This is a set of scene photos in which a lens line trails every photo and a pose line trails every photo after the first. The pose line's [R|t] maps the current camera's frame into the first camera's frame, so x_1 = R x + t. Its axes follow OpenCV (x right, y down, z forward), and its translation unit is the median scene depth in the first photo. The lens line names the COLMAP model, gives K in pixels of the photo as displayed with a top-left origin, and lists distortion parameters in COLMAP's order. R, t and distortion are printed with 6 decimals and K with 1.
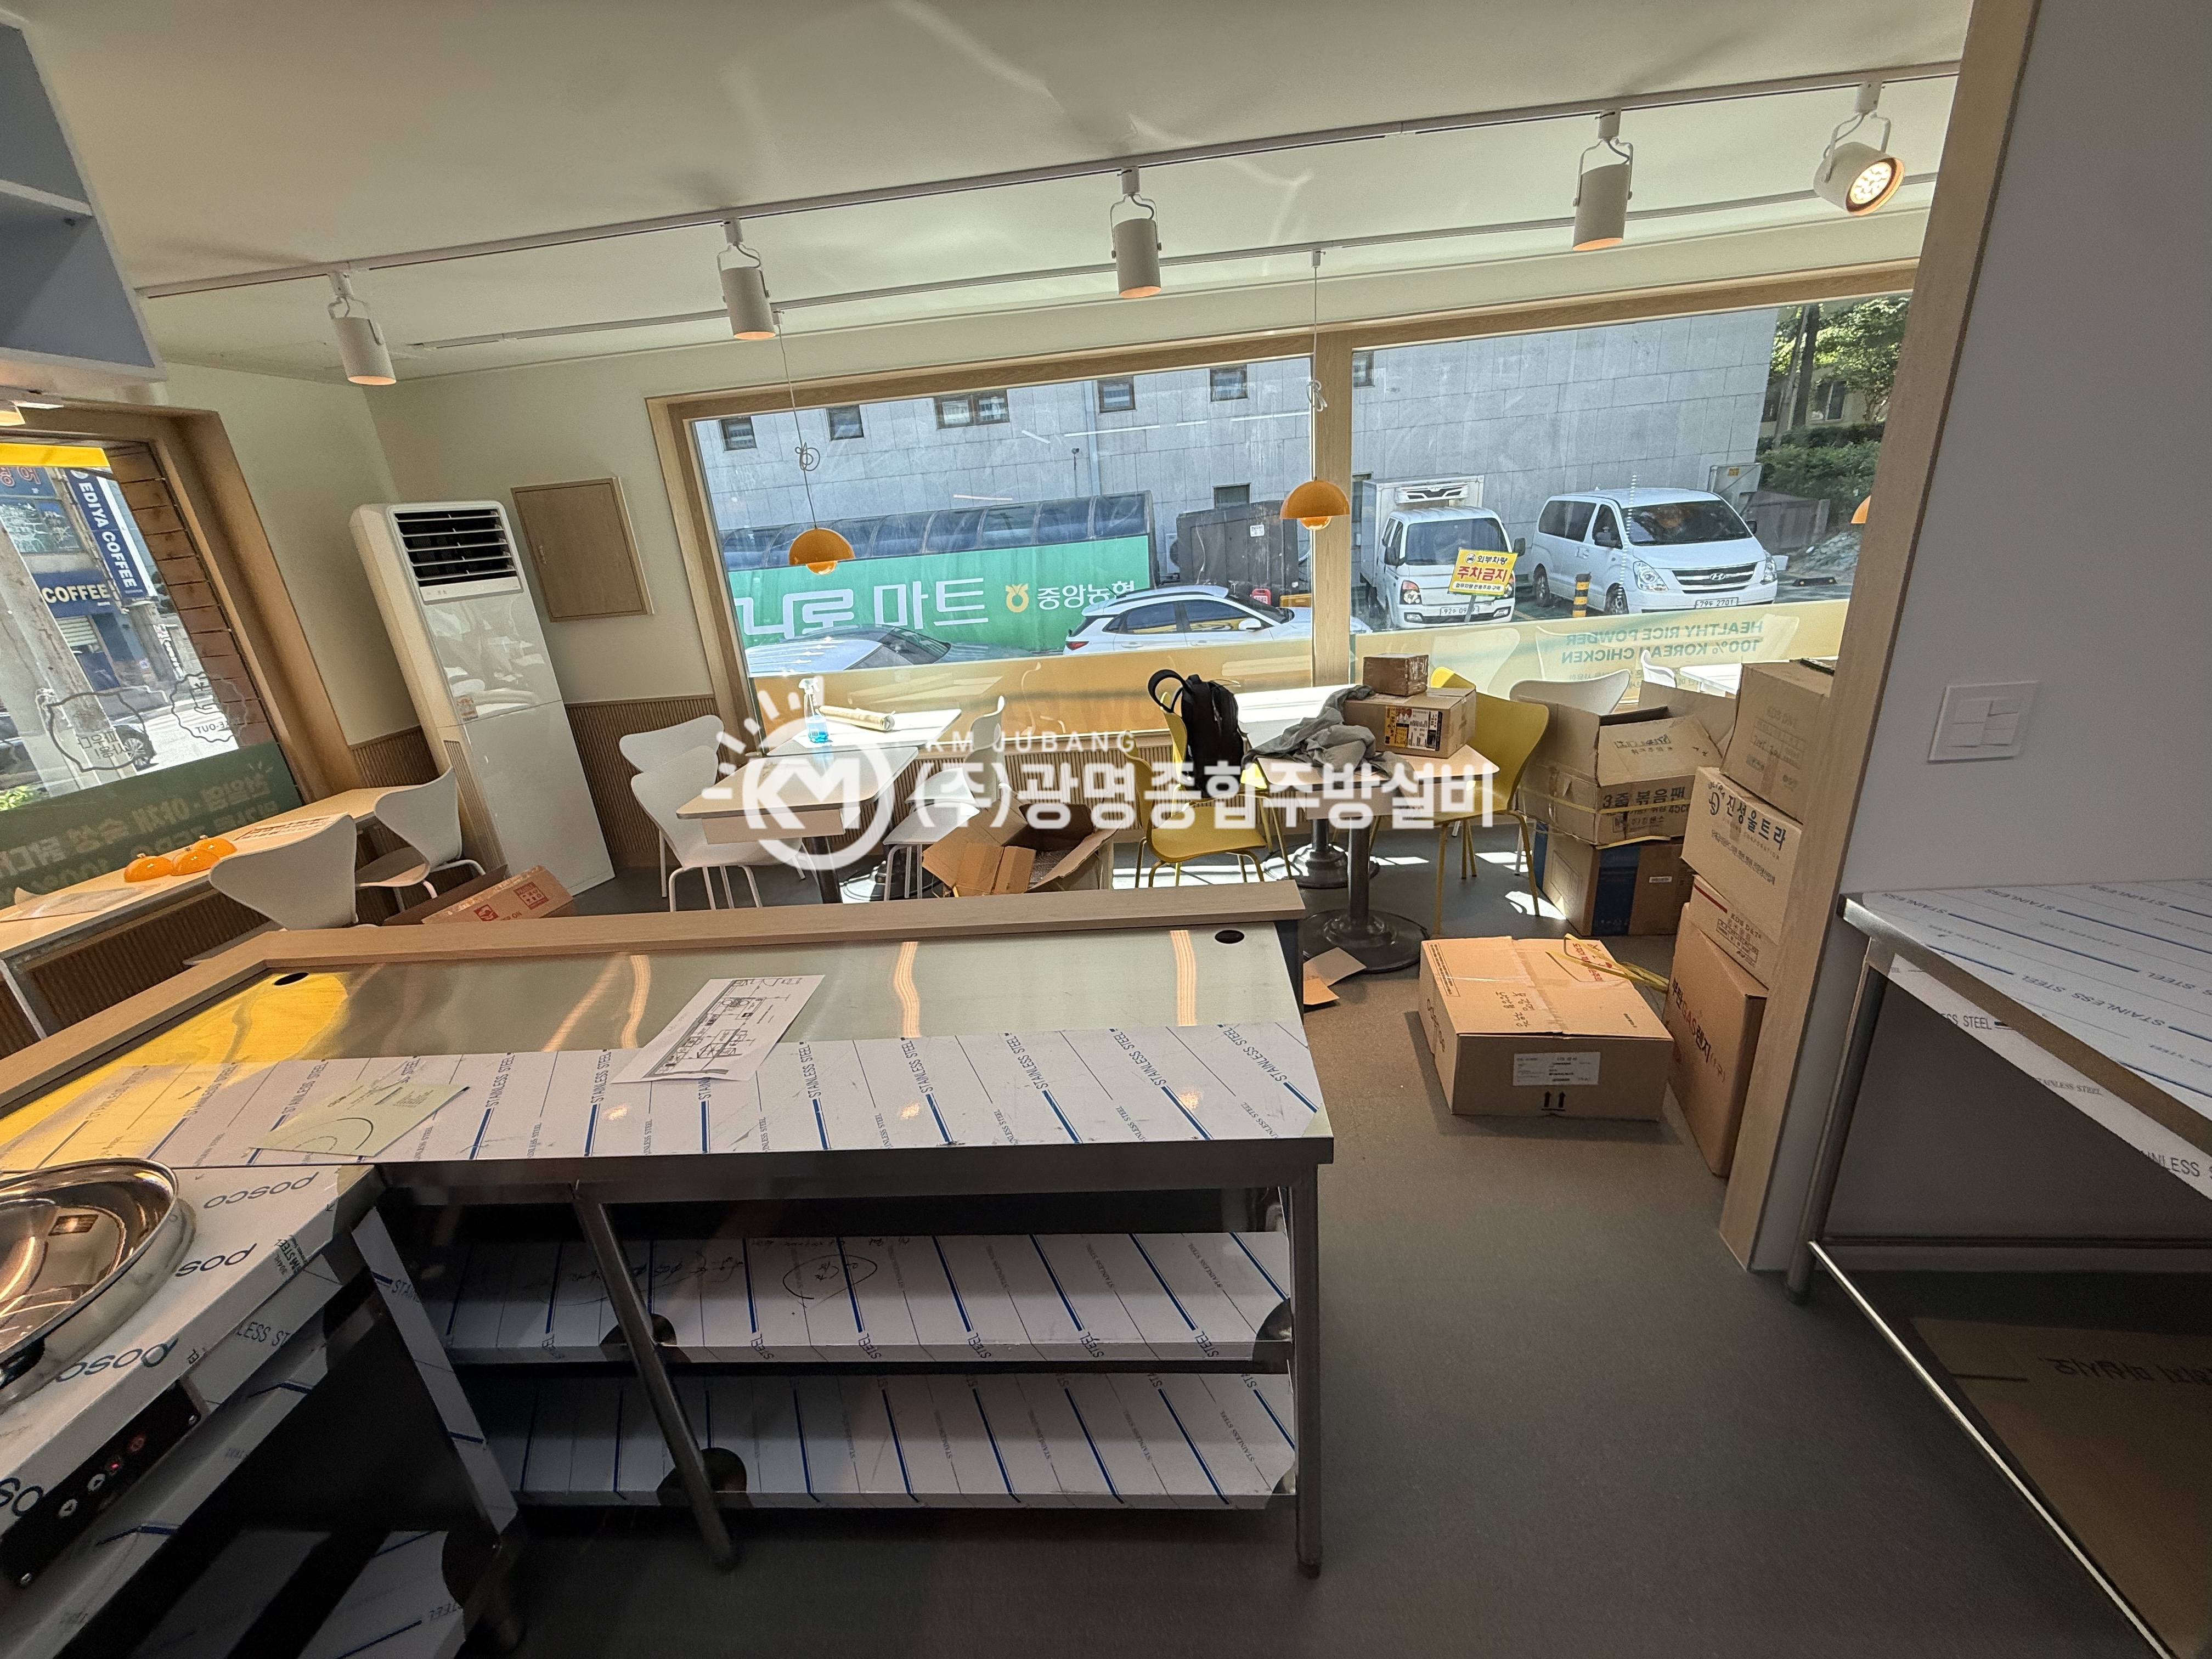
lens RADIAL K [[876.4, 0, 1100.9], [0, 876.4, 832.4], [0, 0, 1]] dist [0.000390, 0.000028]
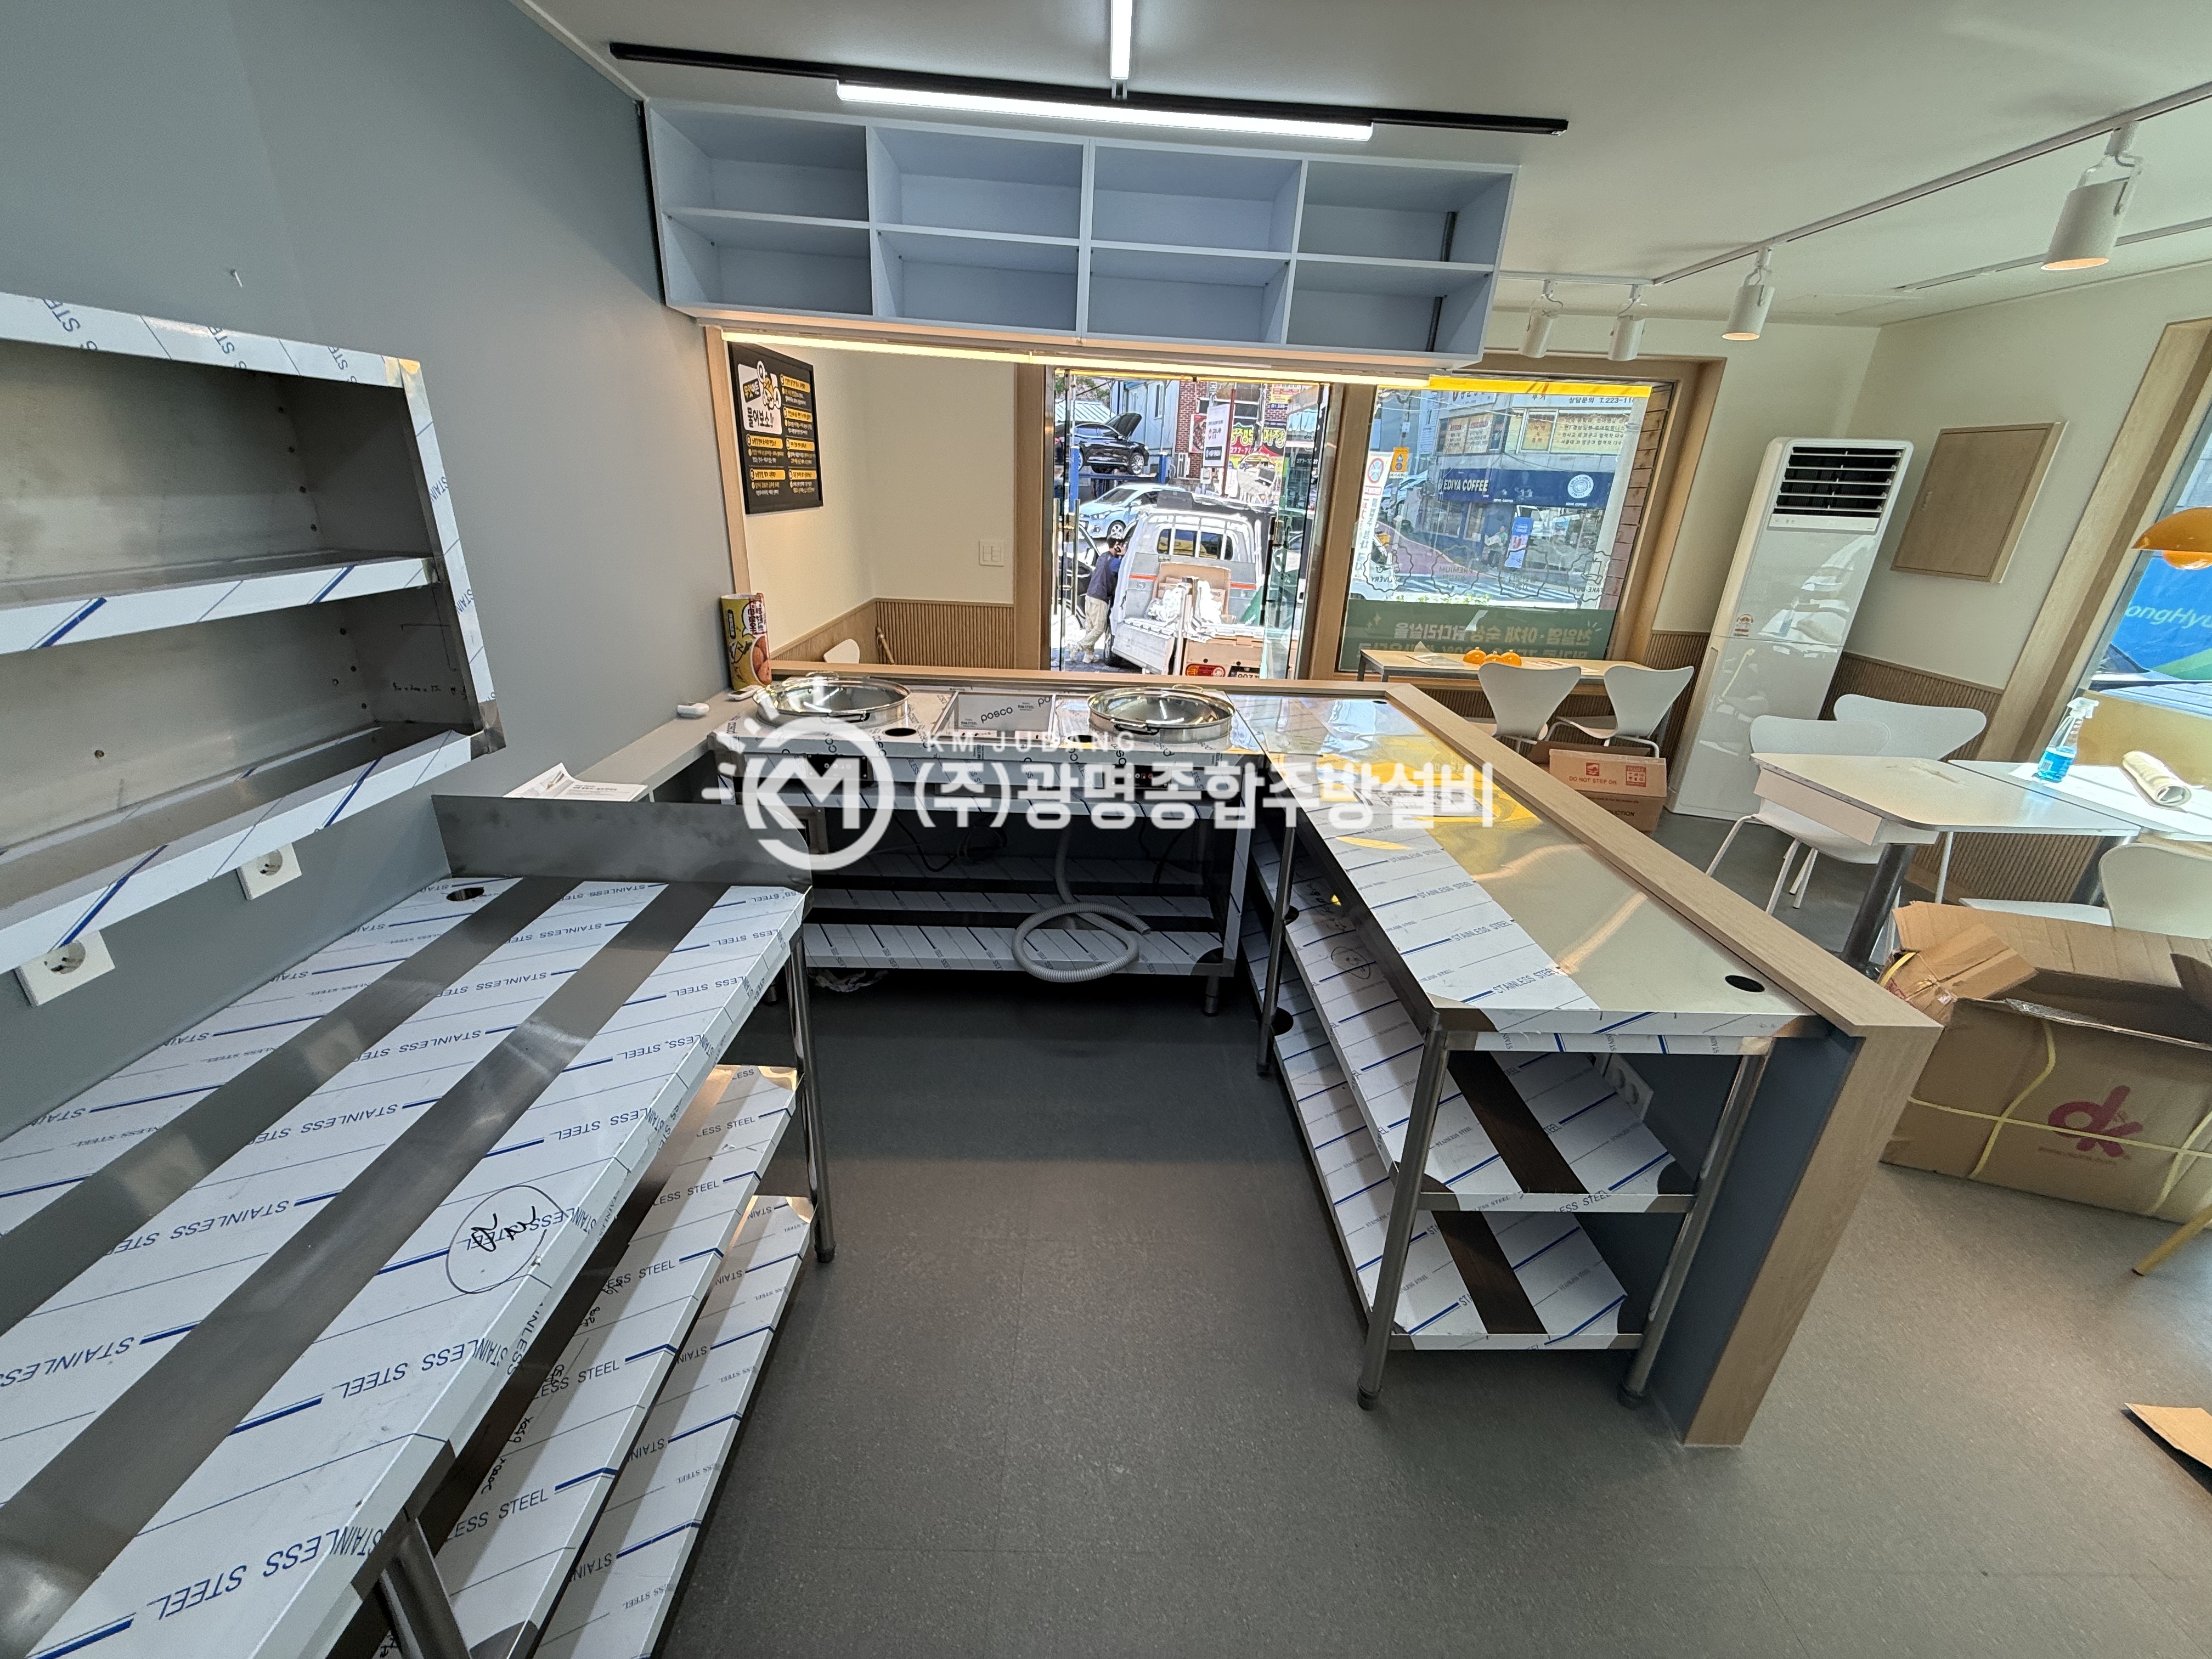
lens RADIAL K [[876.4, 0, 1101.7], [0, 876.4, 833.3], [0, 0, 1]] dist [0.000390, 0.000028]
pose [[0.083185, 0.458403, -0.884843, 0.411063], [-0.392114, 0.831352, 0.393828, -0.052065], [0.916148, 0.314199, 0.248903, 0.067061]]
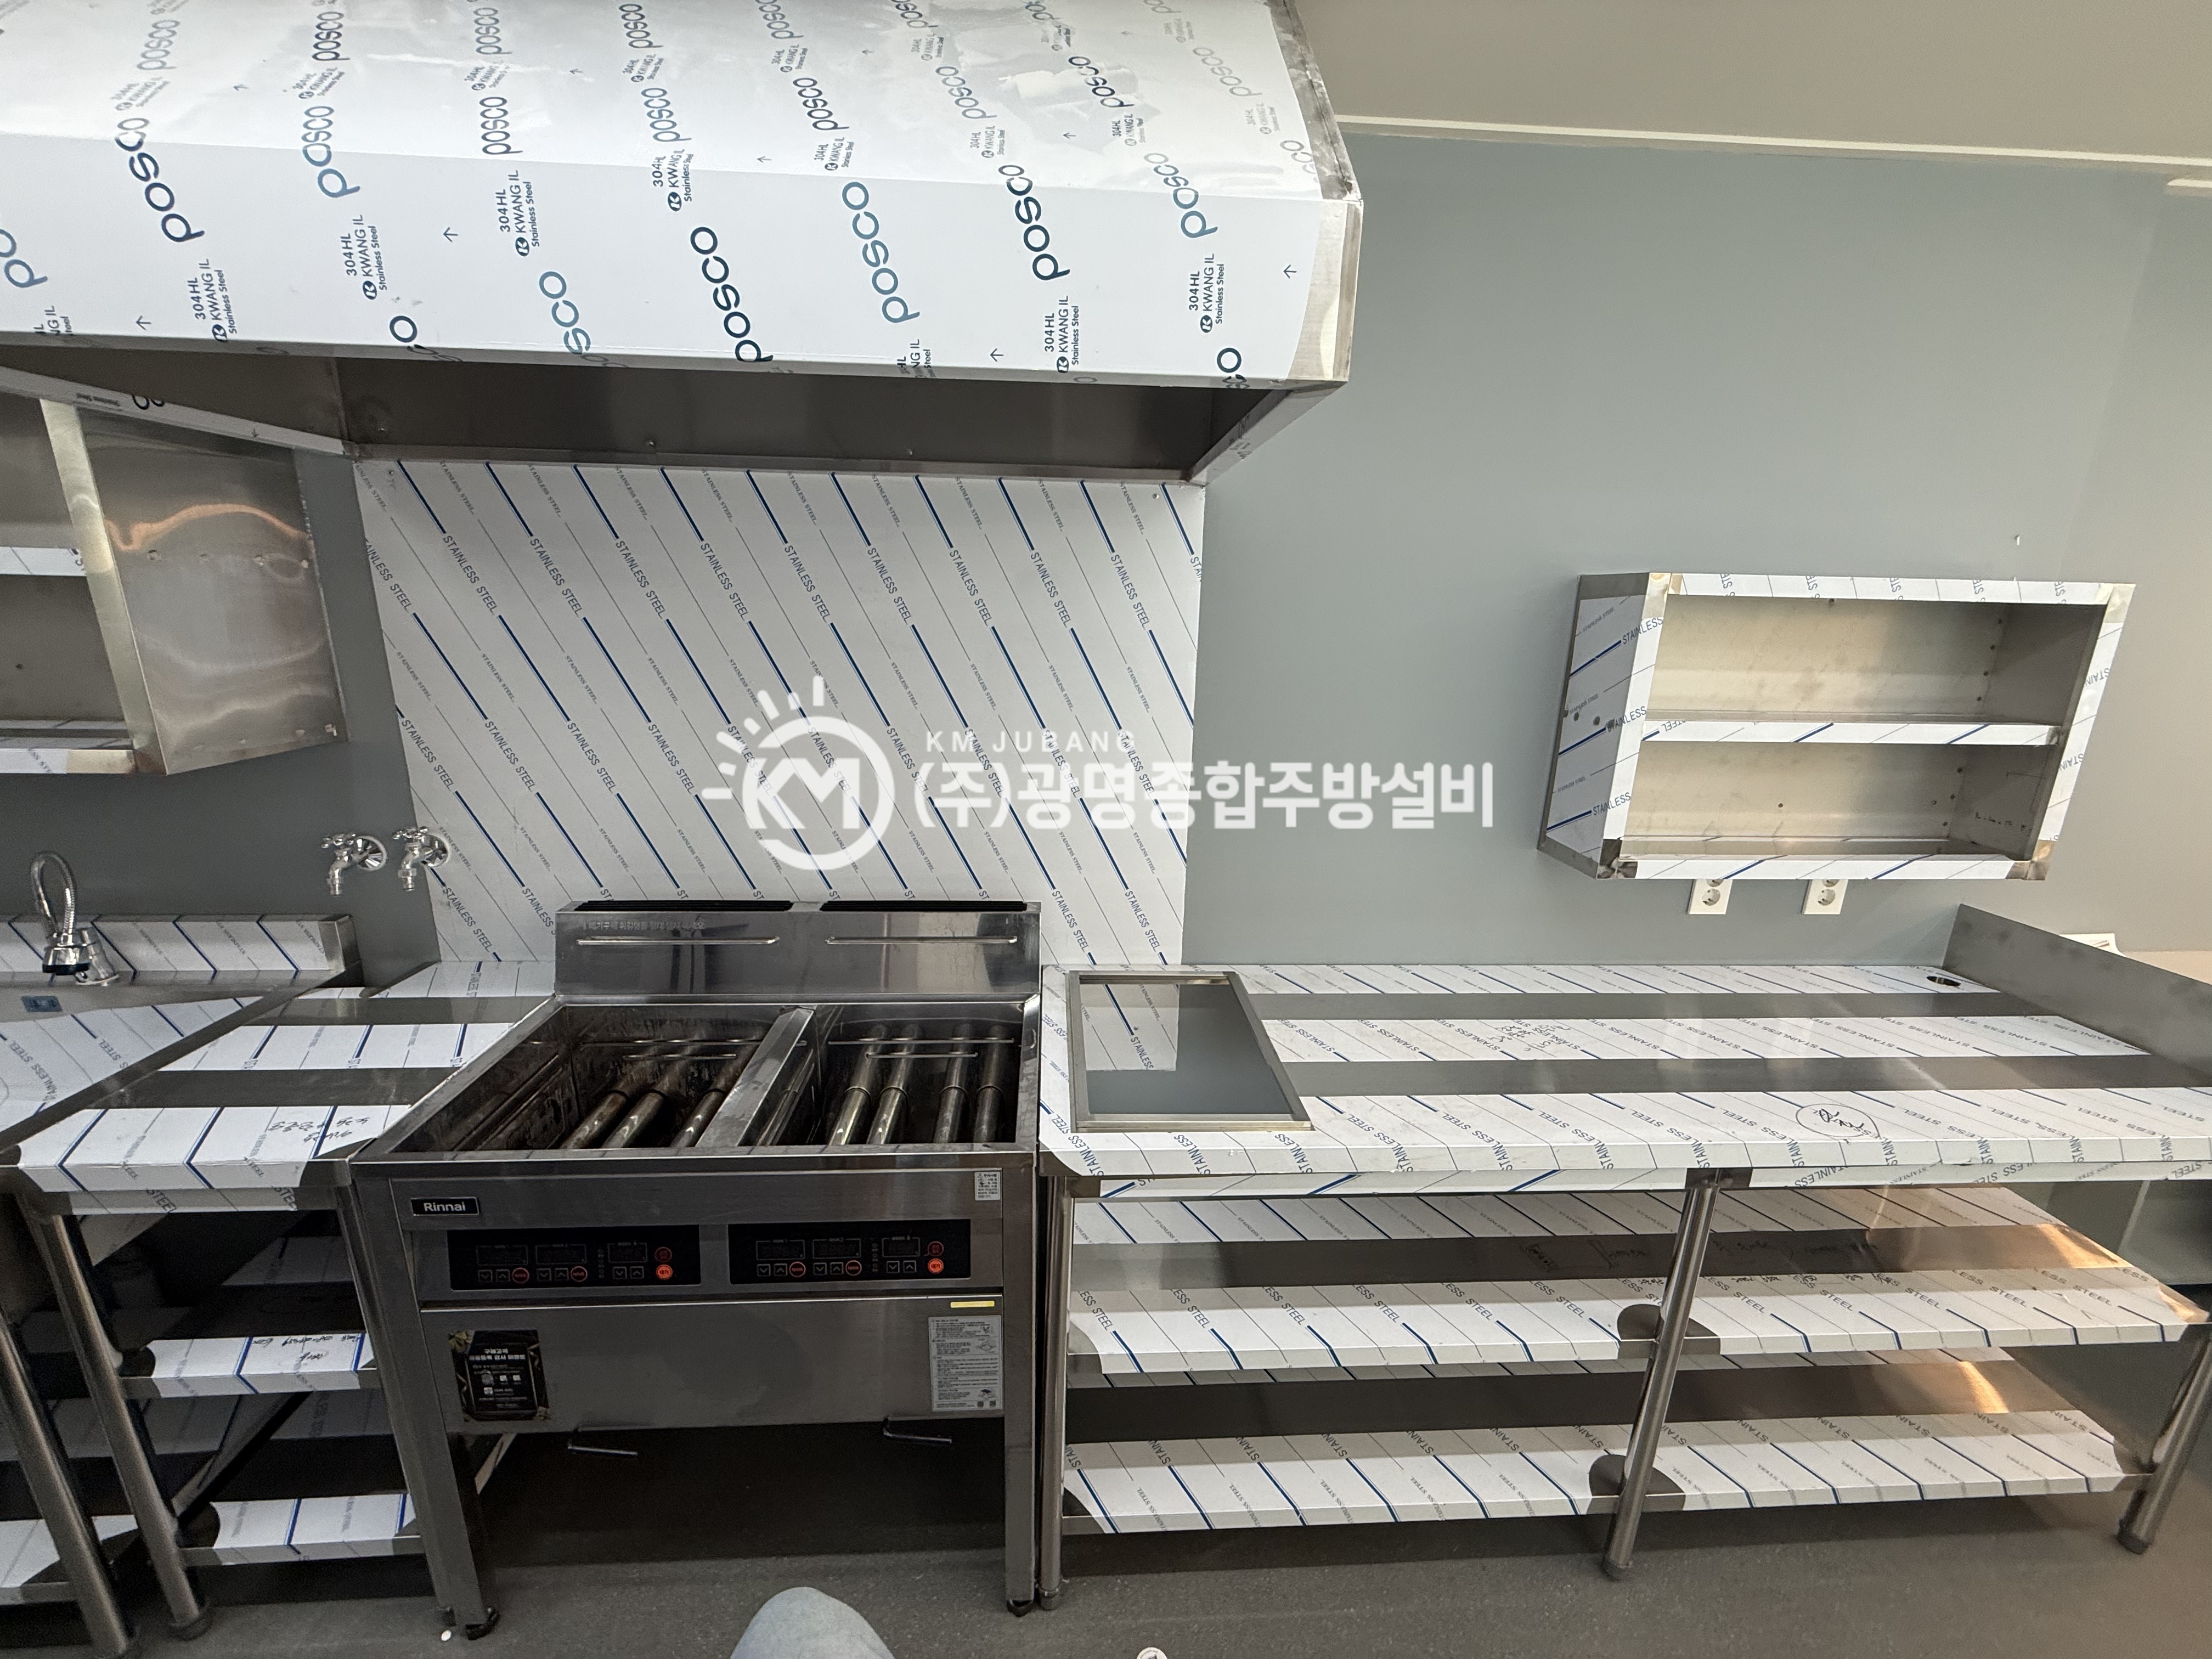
lens RADIAL K [[876.4, 0, 1106.0], [0, 876.4, 830.0], [0, 0, 1]] dist [0.000390, 0.000028]
pose [[-0.987148, 0.097422, -0.126681, 0.680069], [0.005798, 0.814011, 0.580821, -0.166804], [0.159705, 0.572621, -0.804114, 0.266104]]
